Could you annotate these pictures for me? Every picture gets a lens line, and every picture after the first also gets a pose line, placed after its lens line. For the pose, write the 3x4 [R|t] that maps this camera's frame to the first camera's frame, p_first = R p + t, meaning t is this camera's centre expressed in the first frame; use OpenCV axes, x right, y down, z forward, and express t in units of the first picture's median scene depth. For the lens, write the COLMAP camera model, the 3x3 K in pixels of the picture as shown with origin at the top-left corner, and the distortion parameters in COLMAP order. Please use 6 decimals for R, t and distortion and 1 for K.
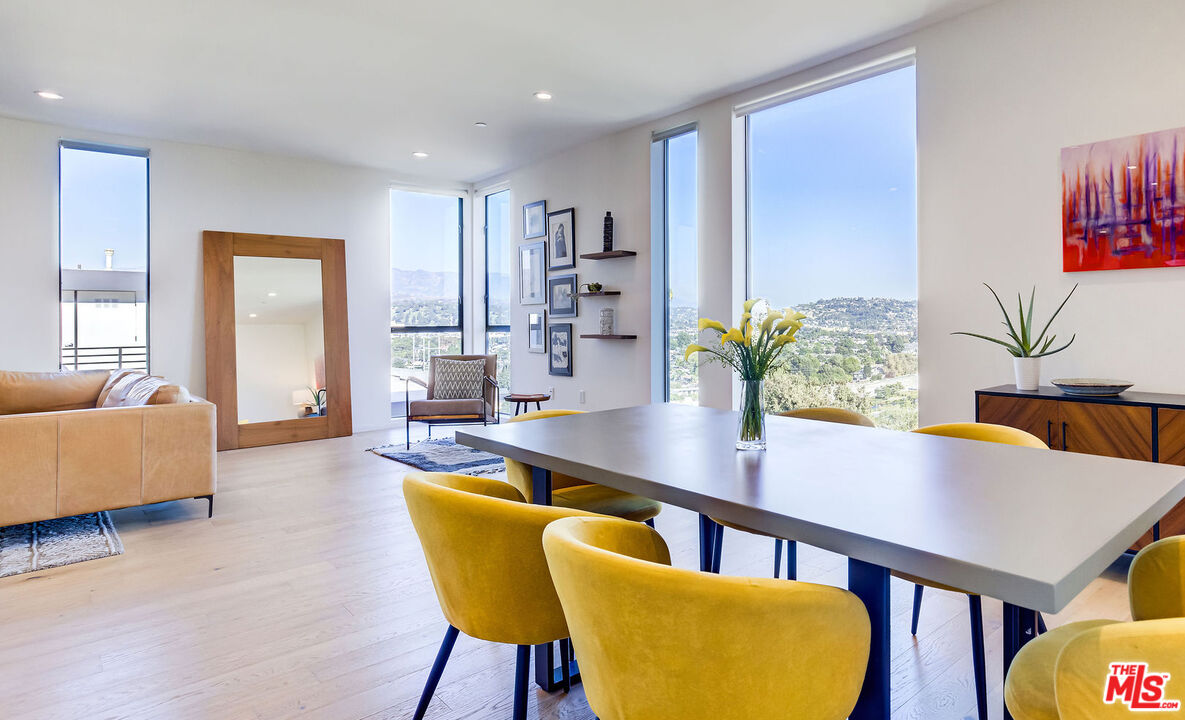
lens RADIAL K [[679.8, 0, 725.6], [0, 679.8, 313.4], [0, 0, 1]] dist [-0.001680, 0.000145]
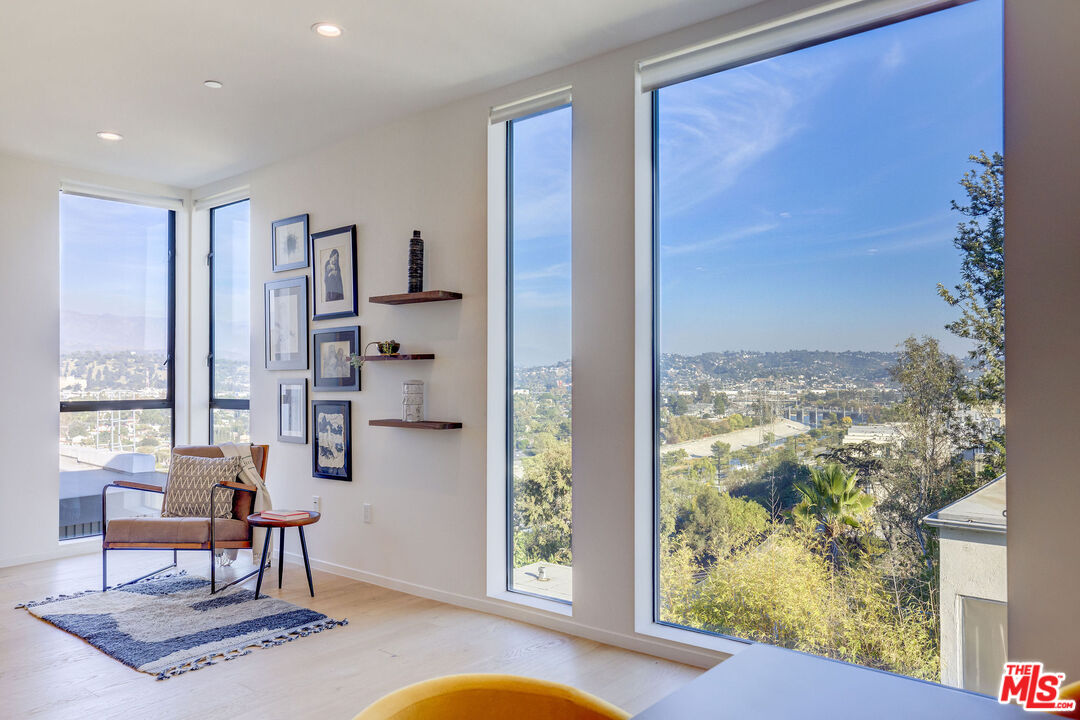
lens RADIAL K [[787.8, 0, 560.8], [0, 787.8, 365.1], [0, 0, 1]] dist [0.003912, 0.002058]
pose [[0.995026, 0.005679, 0.099456, -0.102978], [-0.005151, 0.999971, -0.005570, -0.017104], [-0.099485, 0.005030, 0.995026, 0.225907]]
